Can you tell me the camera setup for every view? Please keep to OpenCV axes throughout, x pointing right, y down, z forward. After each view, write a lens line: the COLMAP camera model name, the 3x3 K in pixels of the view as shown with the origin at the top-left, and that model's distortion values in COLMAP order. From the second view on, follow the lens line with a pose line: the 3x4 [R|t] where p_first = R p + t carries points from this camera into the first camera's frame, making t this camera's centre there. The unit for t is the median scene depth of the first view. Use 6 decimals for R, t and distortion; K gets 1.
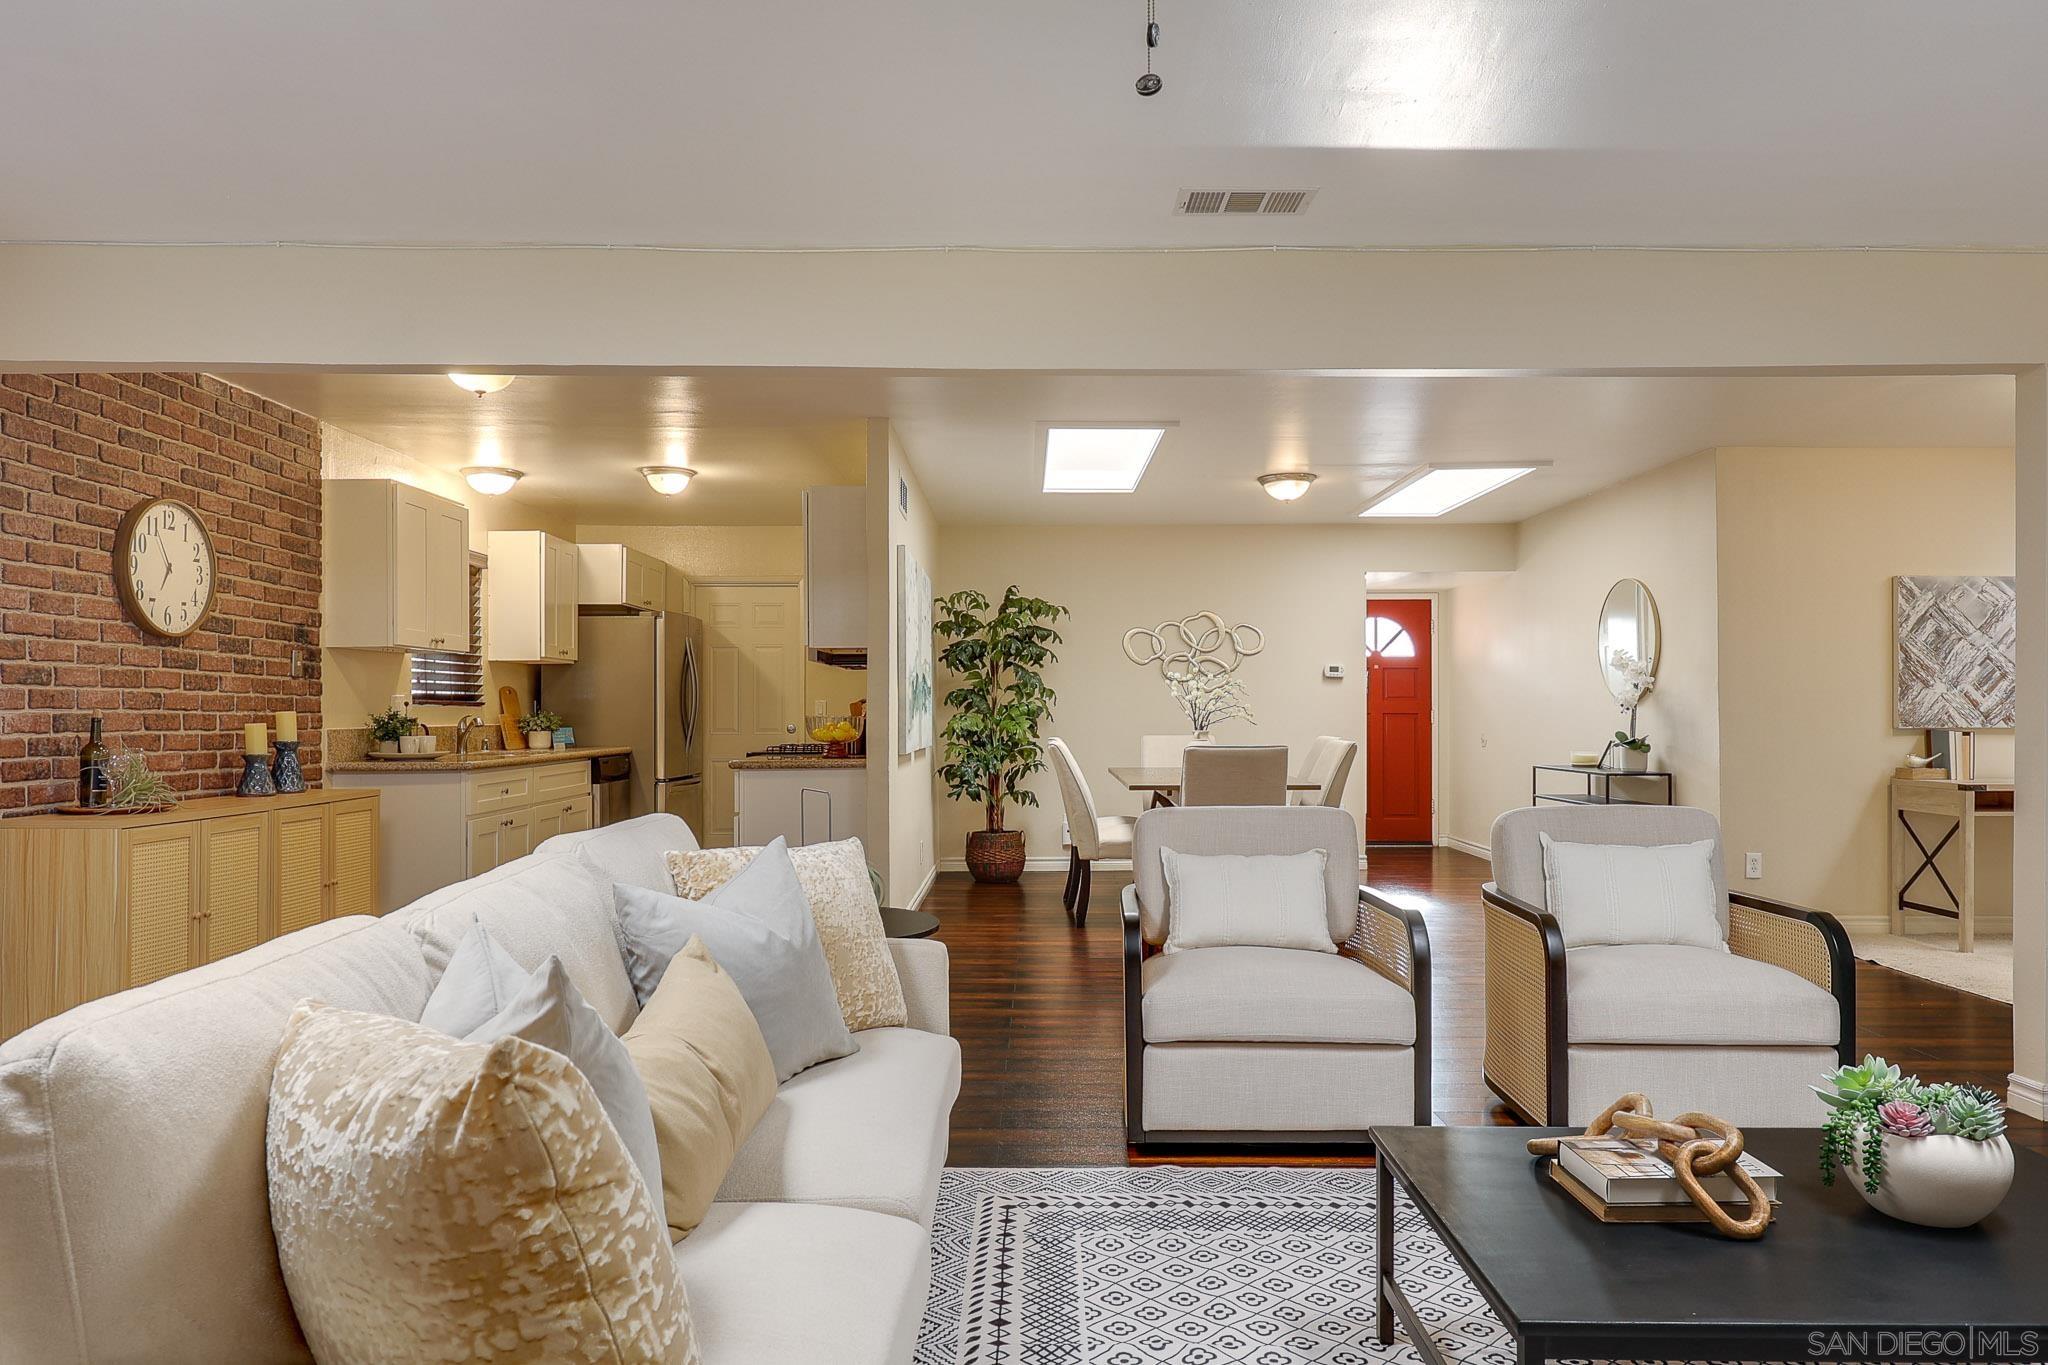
lens RADIAL K [[1322.7, 0, 1034.0], [0, 1322.7, 699.7], [0, 0, 1]] dist [-0.000070, -0.000878]
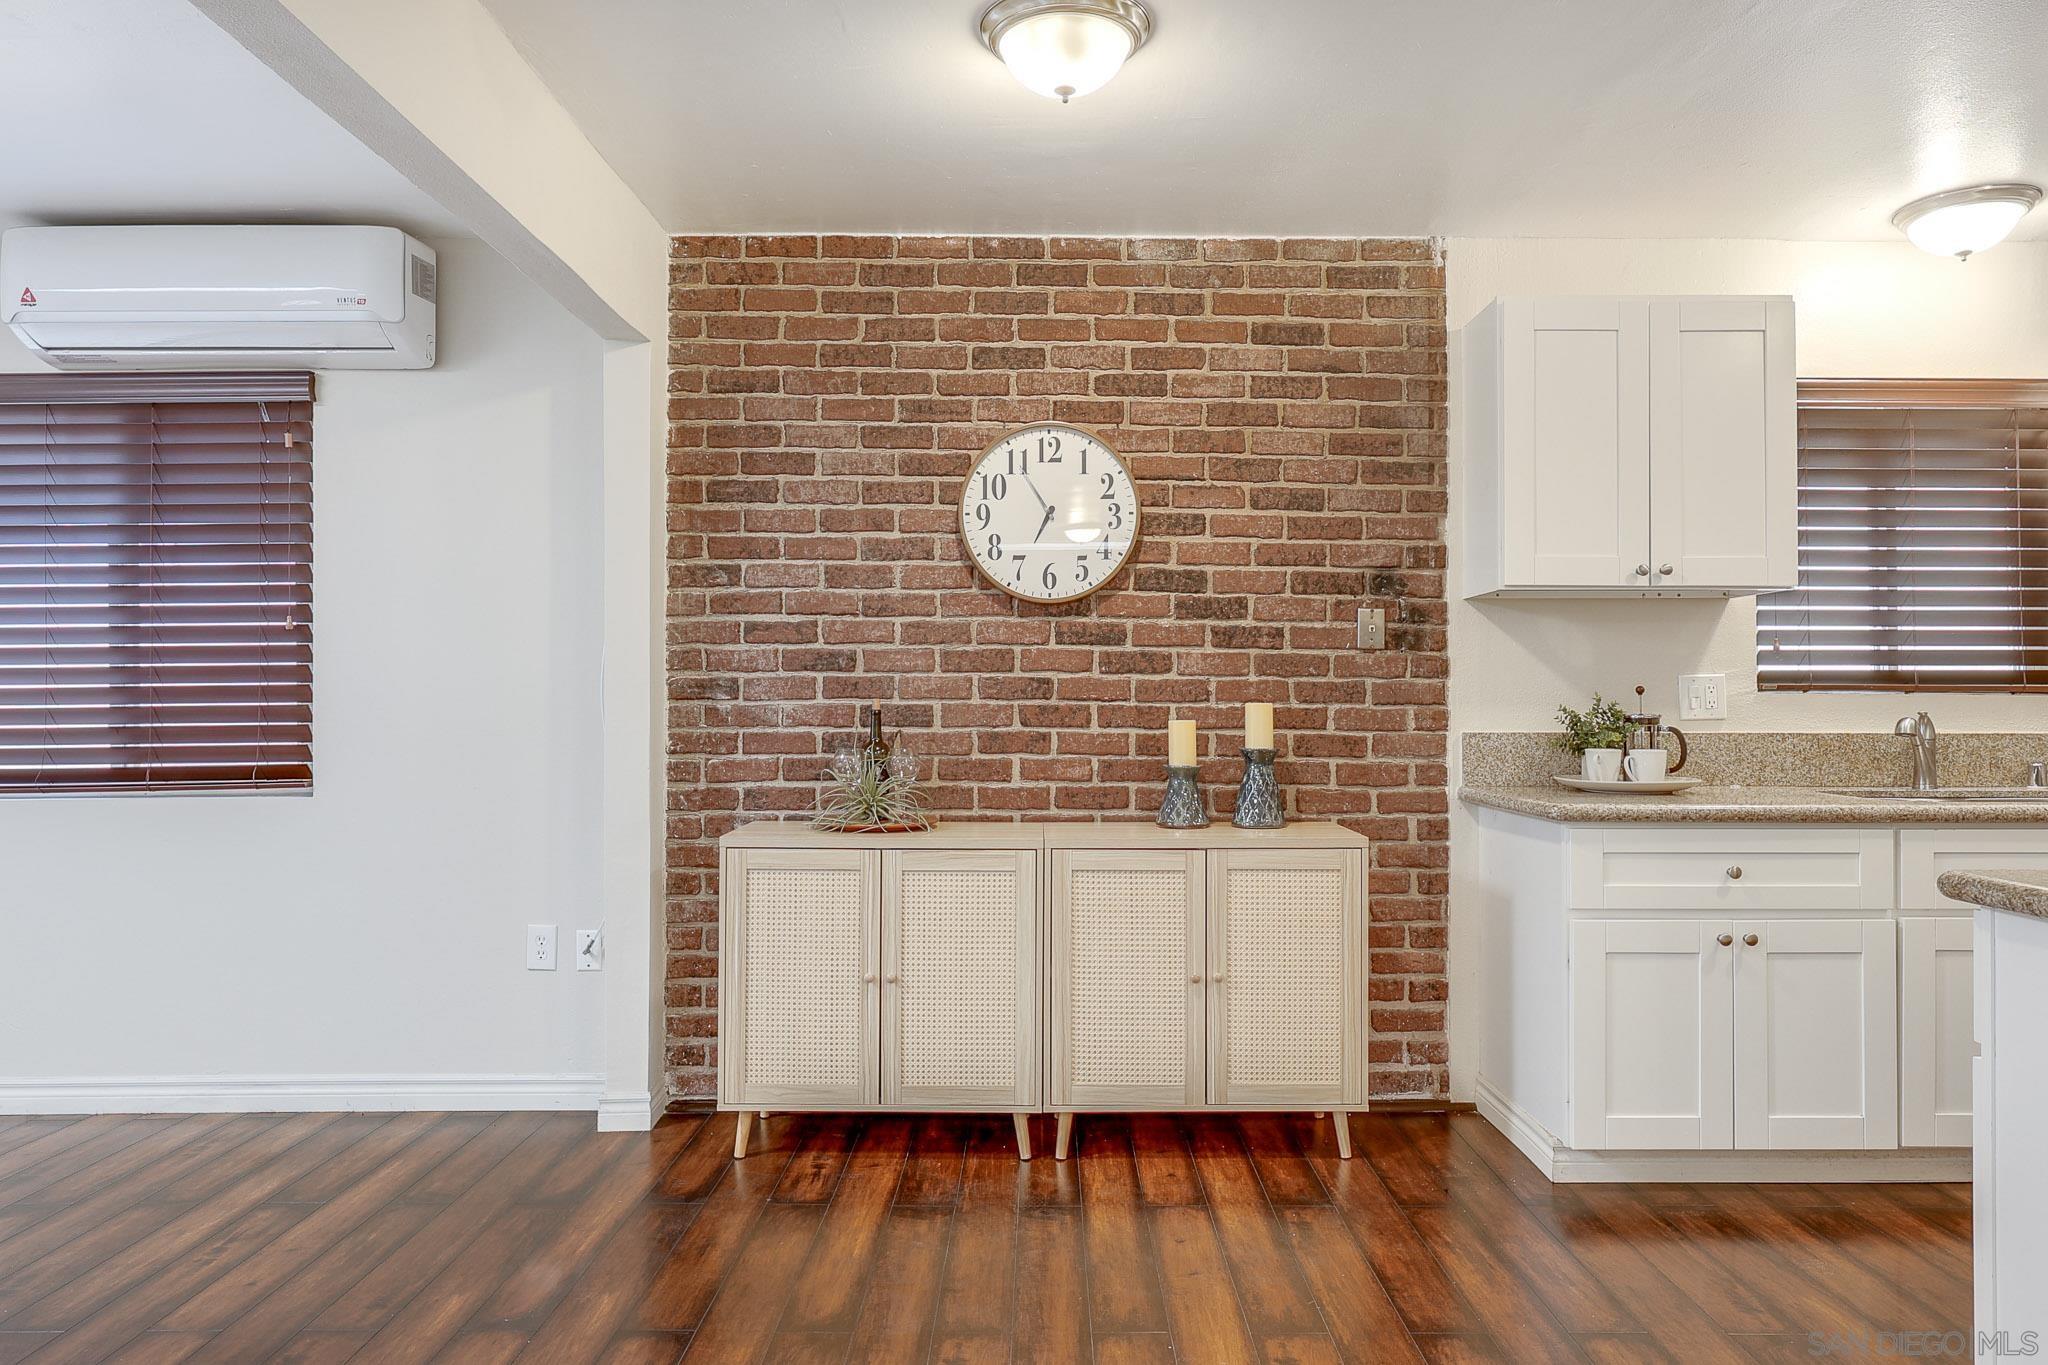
lens RADIAL K [[1322.7, 0, 1026.5], [0, 1322.7, 681.7], [0, 0, 1]] dist [-0.000070, -0.000878]
pose [[-0.000362, -0.007883, -0.999969, 0.075120], [0.006088, 0.999950, -0.007885, 0.002252], [0.999981, -0.006090, -0.000314, 0.724792]]
